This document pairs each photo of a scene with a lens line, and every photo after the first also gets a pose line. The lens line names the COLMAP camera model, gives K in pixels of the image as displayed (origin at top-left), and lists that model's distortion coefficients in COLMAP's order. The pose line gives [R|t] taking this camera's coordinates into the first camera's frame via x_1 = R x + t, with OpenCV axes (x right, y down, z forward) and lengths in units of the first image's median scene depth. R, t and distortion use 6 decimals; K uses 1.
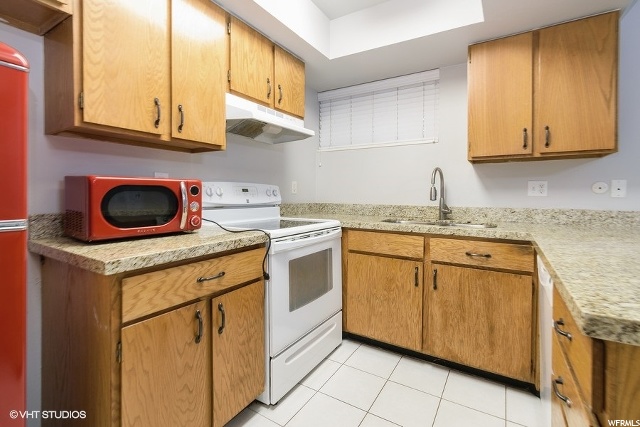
lens RADIAL K [[294.3, 0, 326.0], [0, 294.3, 197.3], [0, 0, 1]] dist [-0.001204, -0.000007]
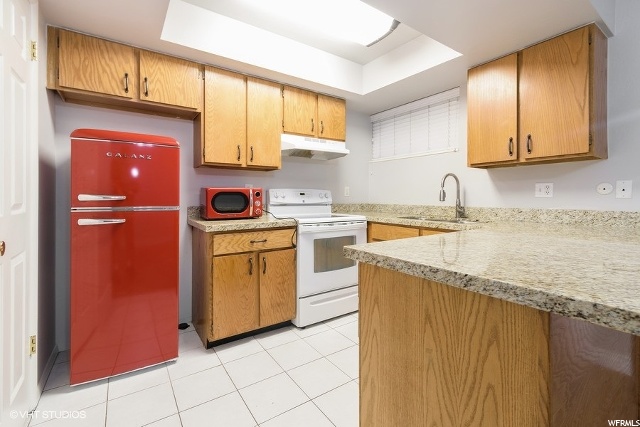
lens RADIAL K [[286.2, 0, 323.0], [0, 286.2, 198.7], [0, 0, 1]] dist [-0.000704, -0.000043]
pose [[0.912655, -0.001330, -0.408728, 0.490892], [-0.001402, 0.999979, -0.006385, 0.010790], [0.408728, 0.006400, 0.912634, -0.326012]]
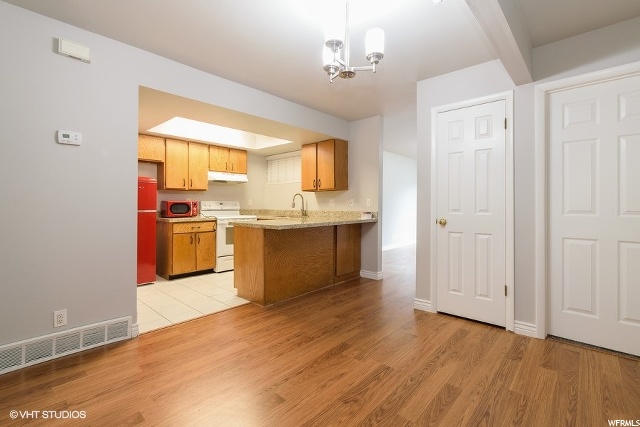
lens RADIAL K [[288.9, 0, 322.7], [0, 288.9, 204.6], [0, 0, 1]] dist [-0.000192, 0.000100]
pose [[0.980321, -0.003744, -0.197374, 1.320858], [0.001407, 0.999927, -0.011979, 0.017761], [0.197404, 0.011466, 0.980255, -1.573309]]
